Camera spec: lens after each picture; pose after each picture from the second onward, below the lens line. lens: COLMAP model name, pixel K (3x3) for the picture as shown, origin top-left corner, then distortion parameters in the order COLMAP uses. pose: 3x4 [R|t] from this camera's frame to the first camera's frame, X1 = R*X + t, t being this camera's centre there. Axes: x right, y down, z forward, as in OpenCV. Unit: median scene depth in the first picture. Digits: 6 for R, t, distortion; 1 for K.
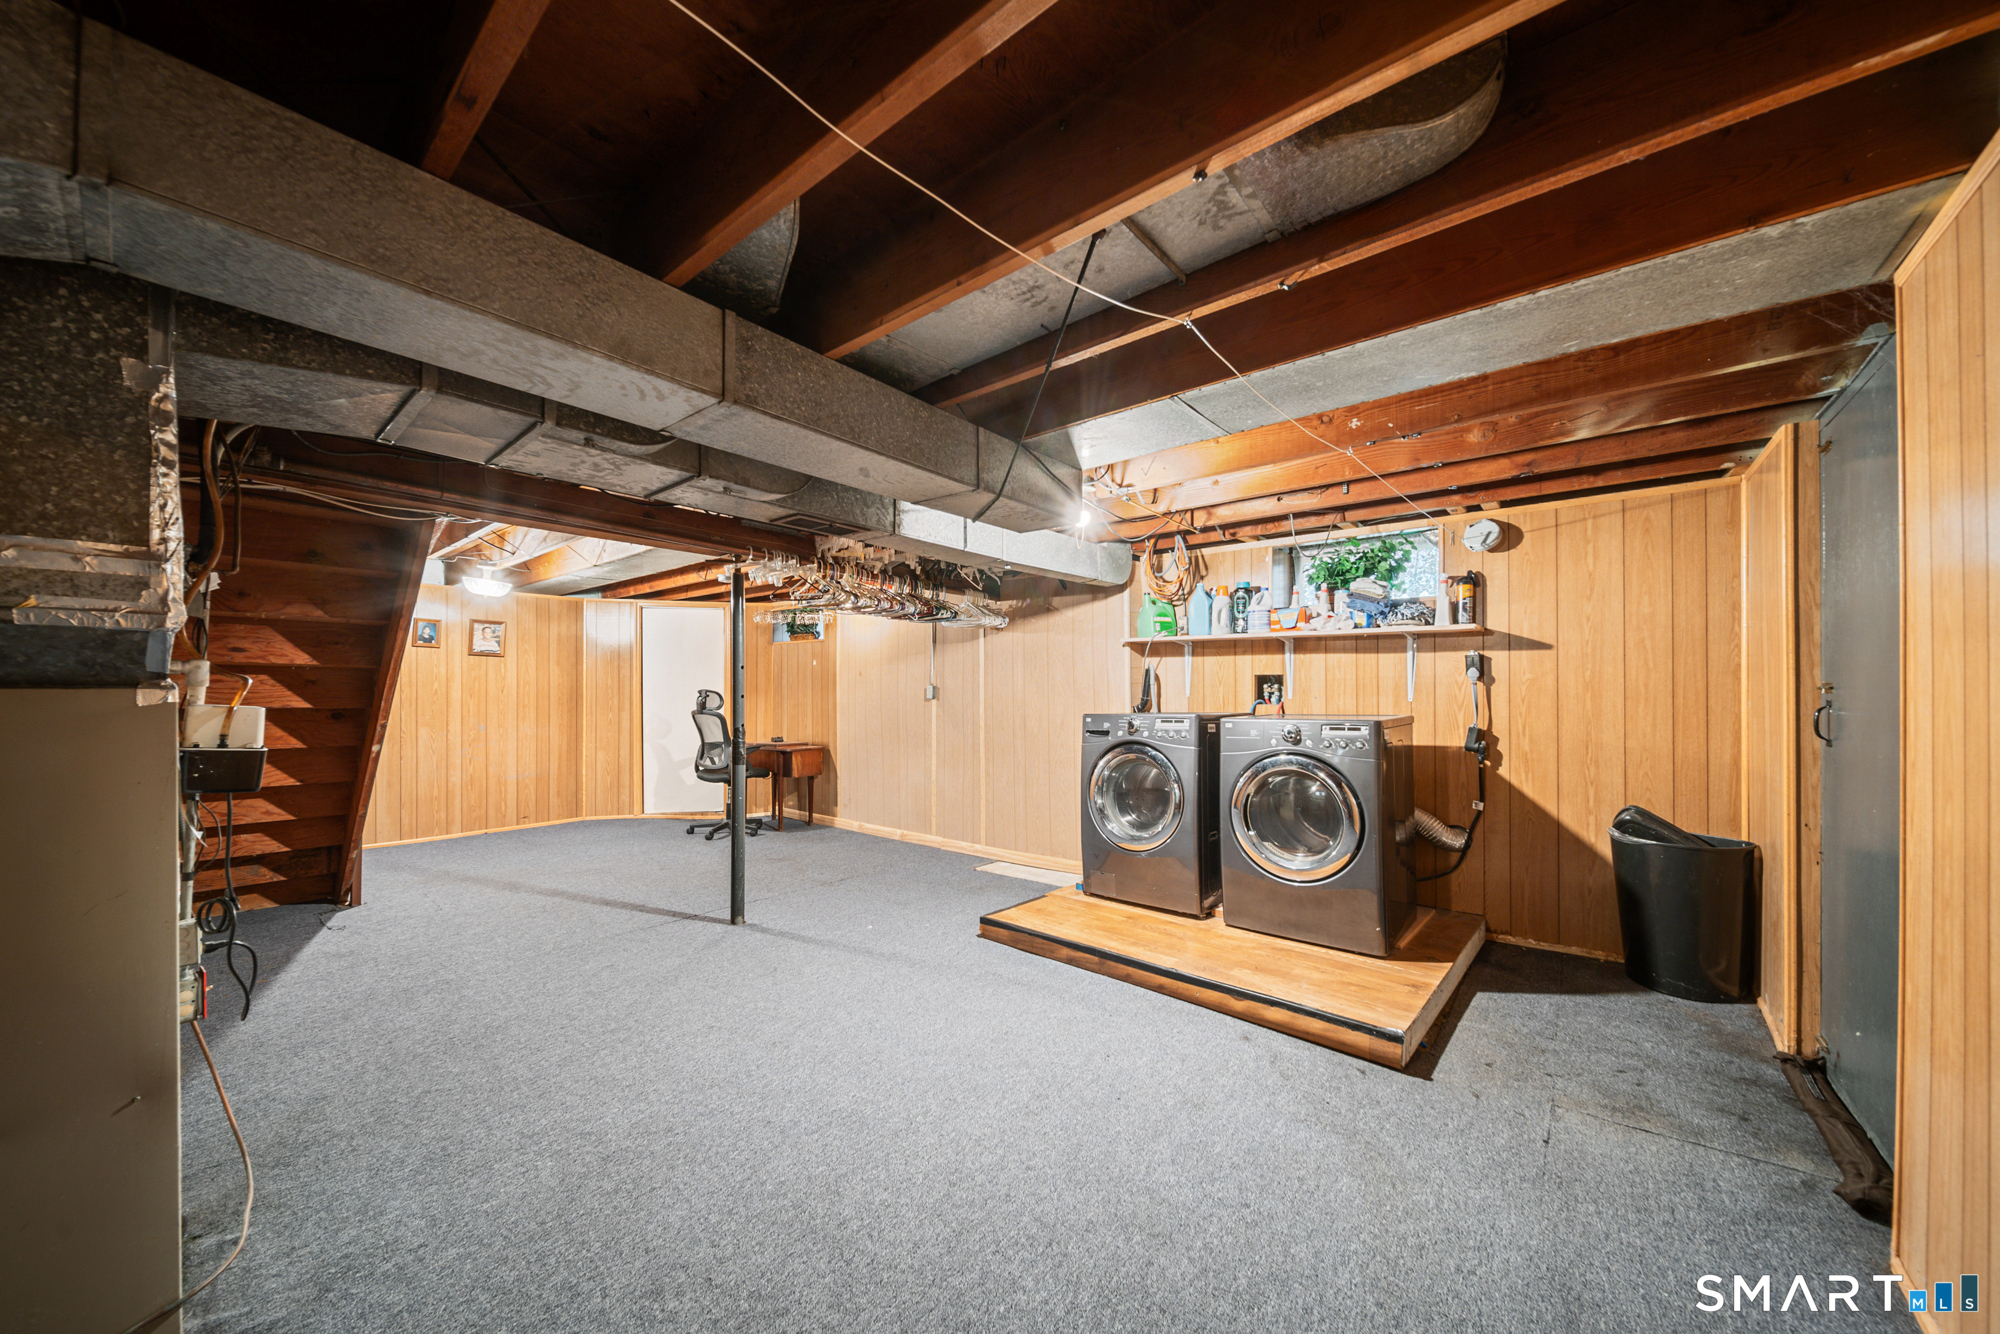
lens RADIAL K [[697.0, 0, 996.8], [0, 697.0, 685.1], [0, 0, 1]] dist [-0.000490, -0.000012]
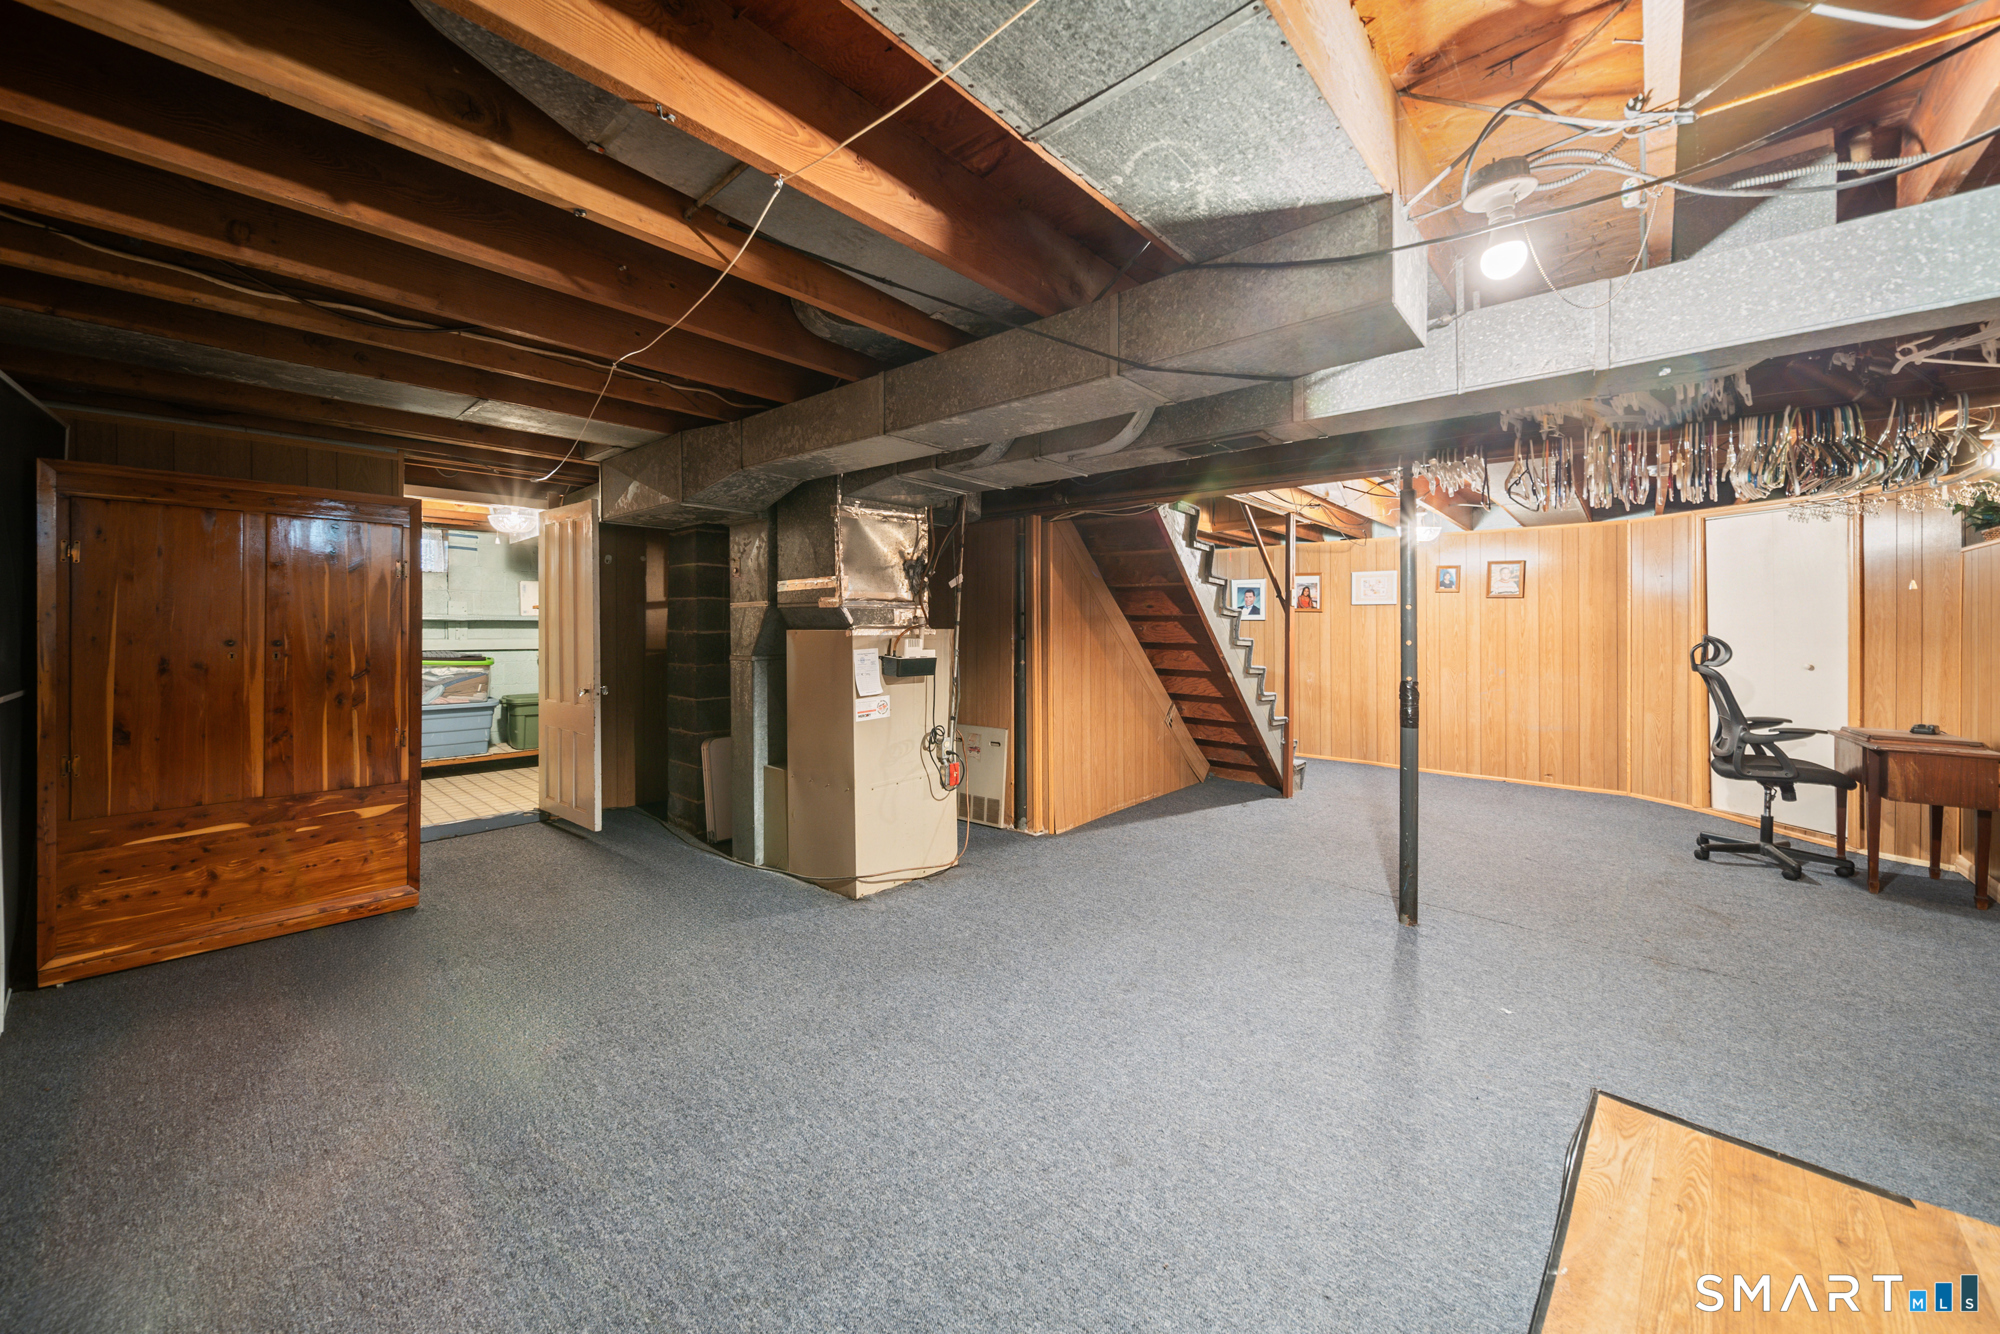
lens RADIAL K [[724.7, 0, 1003.2], [0, 724.7, 635.9], [0, 0, 1]] dist [-0.000342, -0.000133]
pose [[-0.026684, 0.012369, -0.999567, 0.296972], [0.000107, 0.999923, 0.012370, -0.001461], [0.999644, 0.000223, -0.026683, 0.341856]]
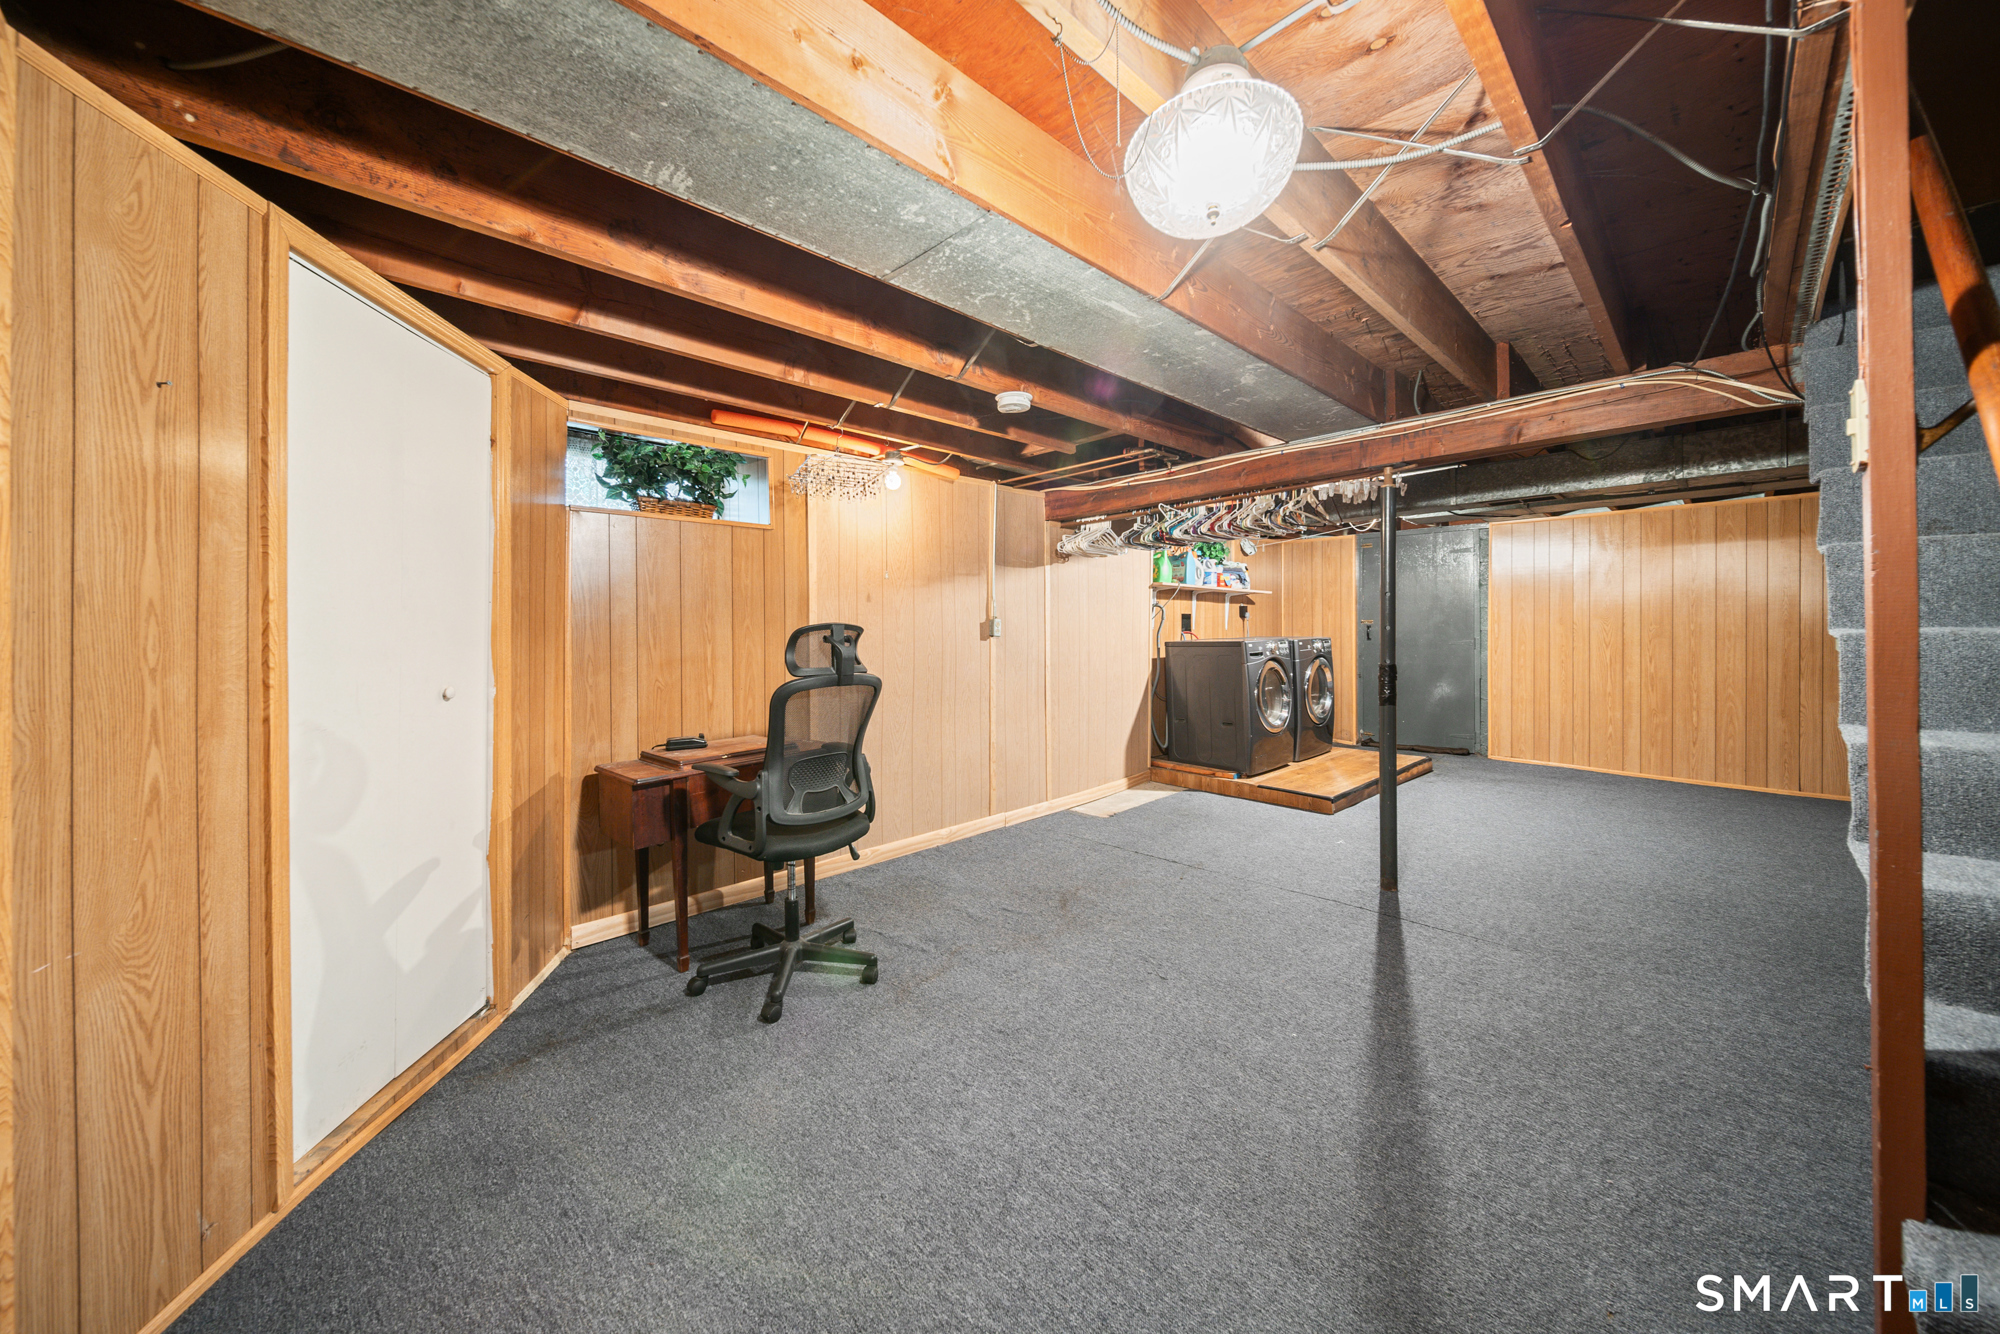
lens RADIAL K [[698.2, 0, 988.6], [0, 698.2, 629.3], [0, 0, 1]] dist [-0.007041, -0.000016]
pose [[0.116228, -0.001666, 0.993221, -0.796186], [0.002282, 0.999996, 0.001410, 0.010690], [-0.993220, 0.002103, 0.116231, 0.862779]]
